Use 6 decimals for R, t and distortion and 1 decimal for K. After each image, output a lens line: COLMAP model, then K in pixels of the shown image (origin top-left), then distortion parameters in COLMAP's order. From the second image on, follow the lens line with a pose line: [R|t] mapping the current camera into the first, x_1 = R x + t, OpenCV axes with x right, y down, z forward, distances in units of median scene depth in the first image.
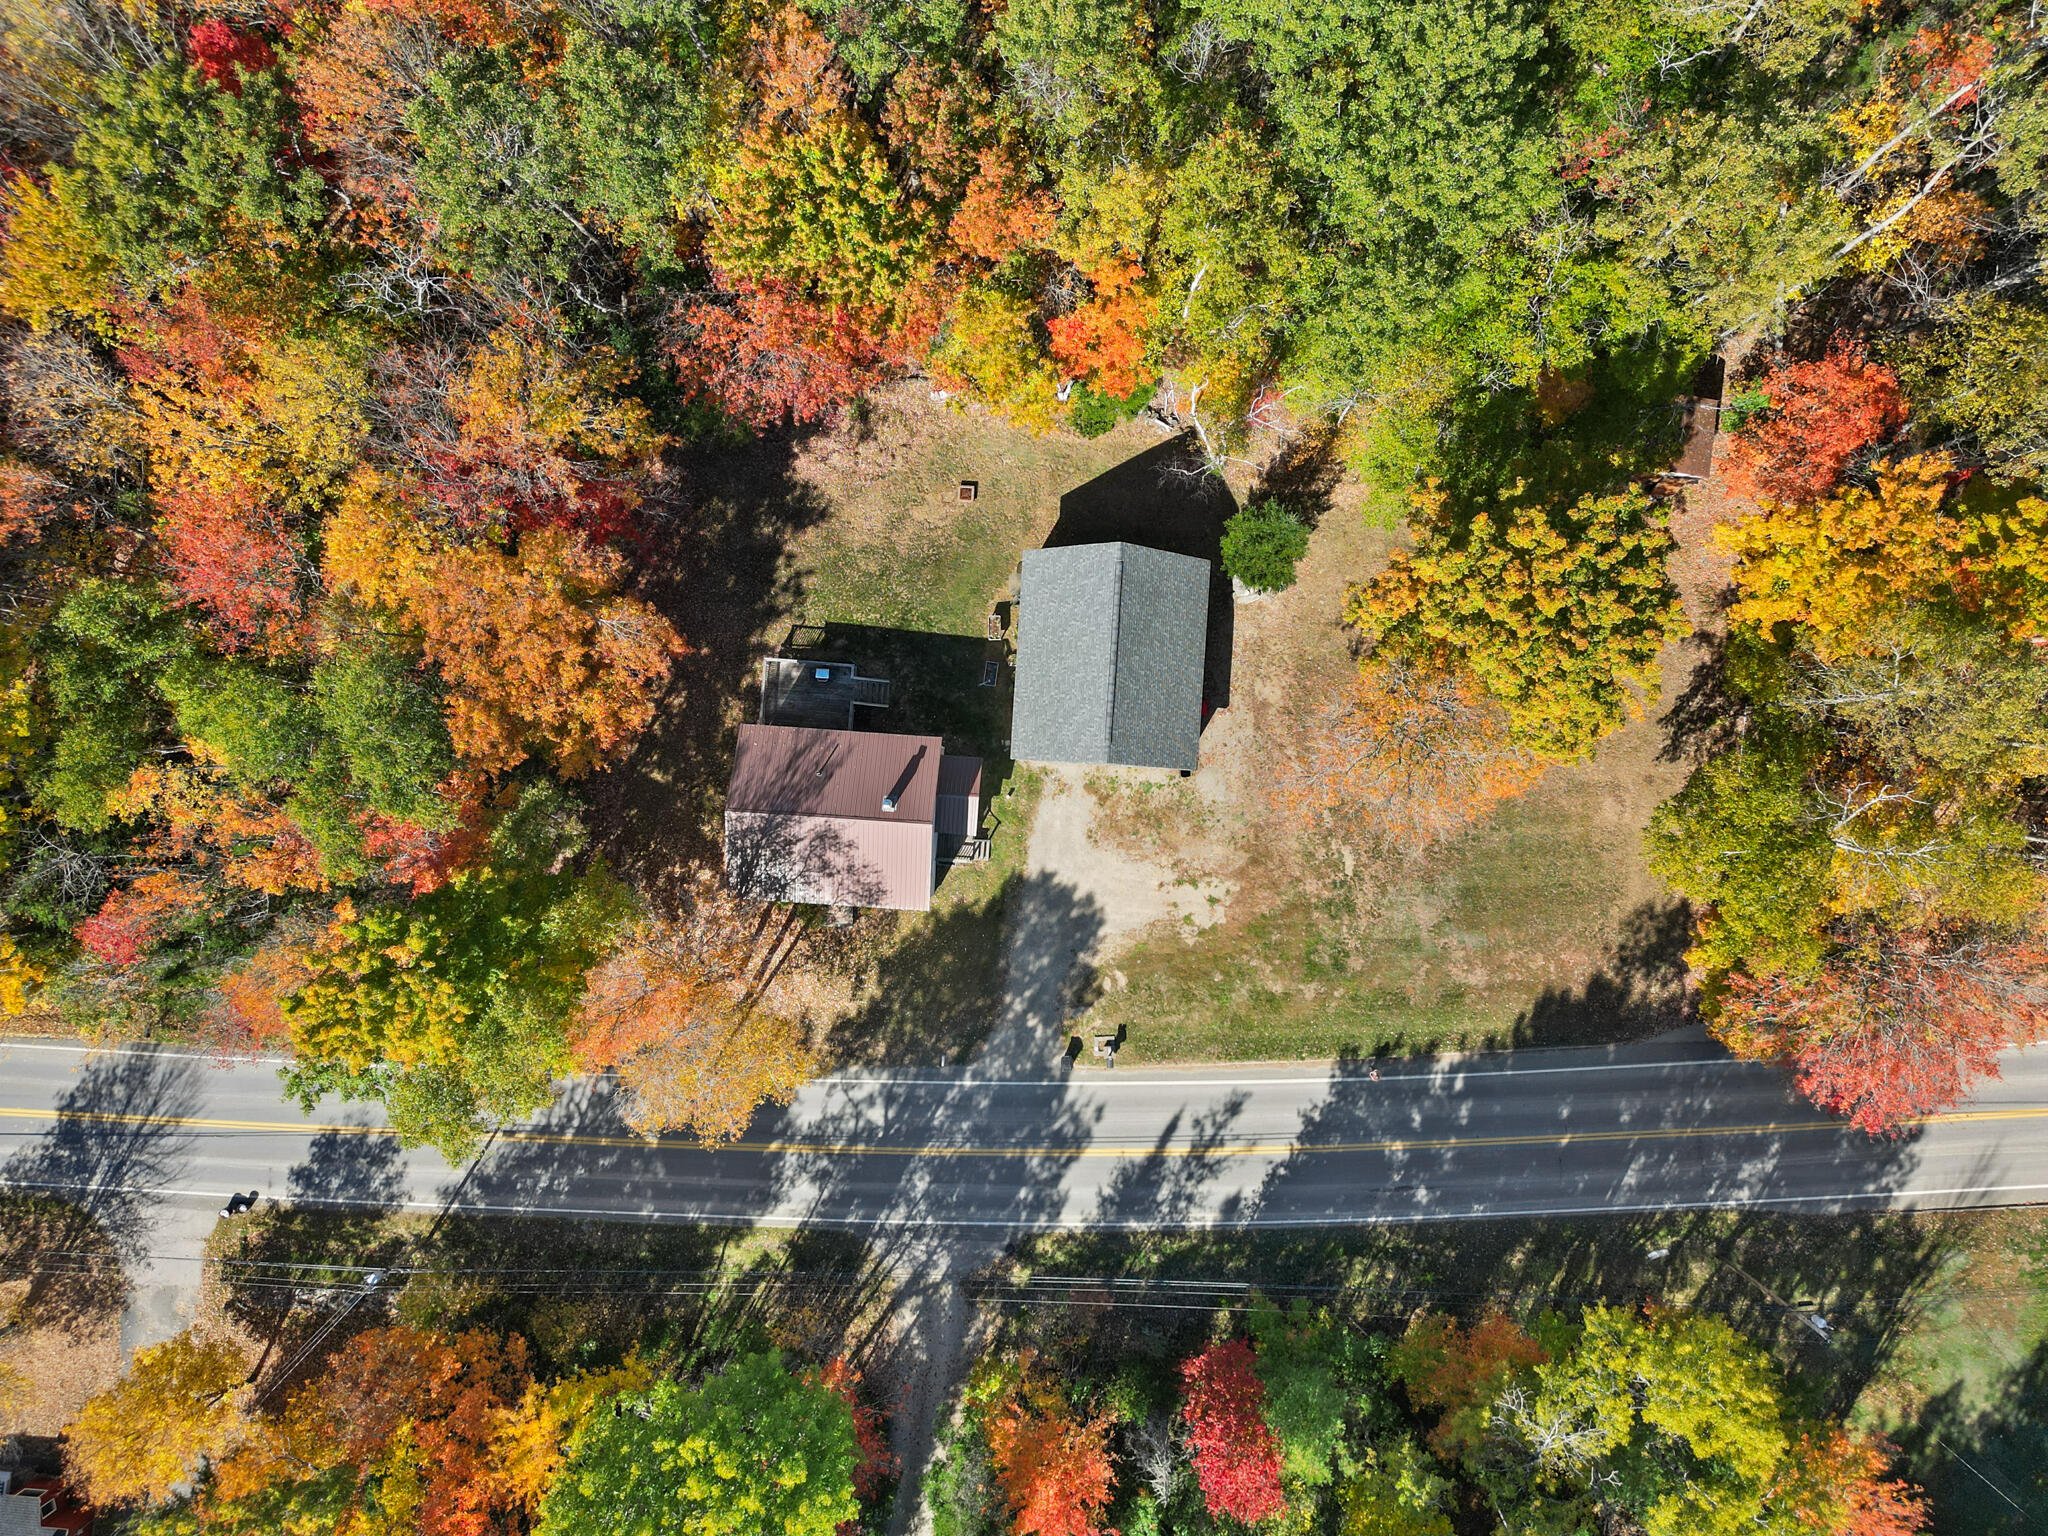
lens RADIAL K [[1445.4, 0, 1024.2], [0, 1445.4, 776.7], [0, 0, 1]] dist [0.076907, -0.071245]
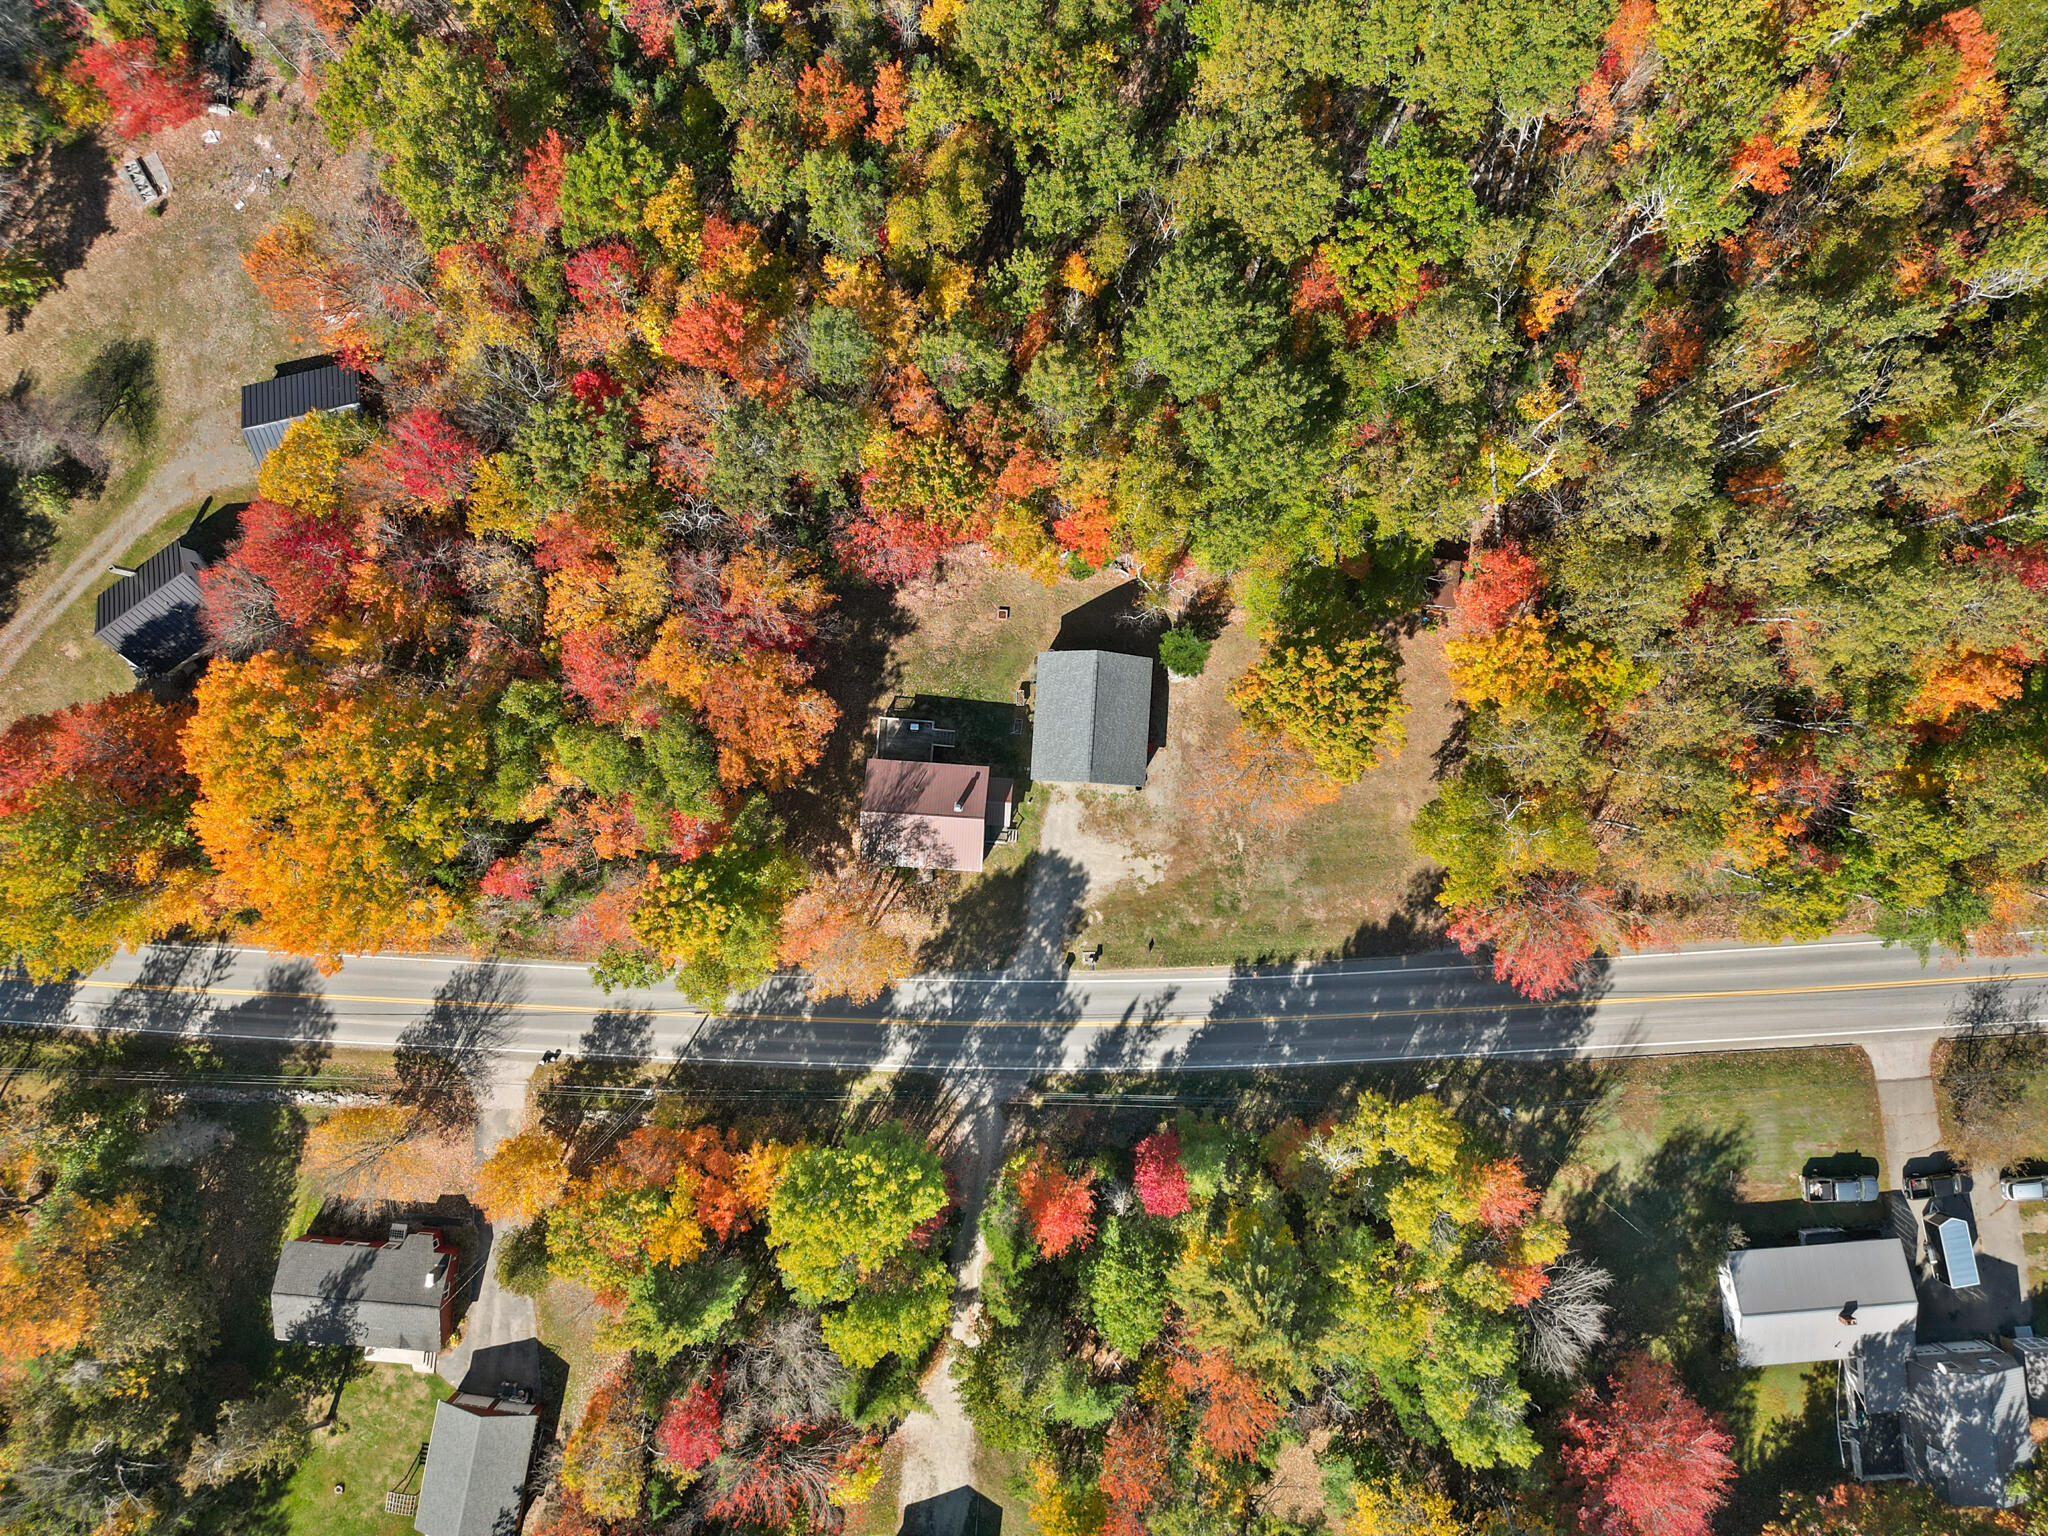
lens RADIAL K [[1445.4, 0, 1009.4], [0, 1445.4, 768.7], [0, 0, 1]] dist [0.076907, -0.071245]
pose [[0.999908, -0.000937, -0.013537, -0.011633], [0.000799, 0.999948, -0.010193, -0.008105], [0.013546, 0.010182, 0.999856, -0.641443]]
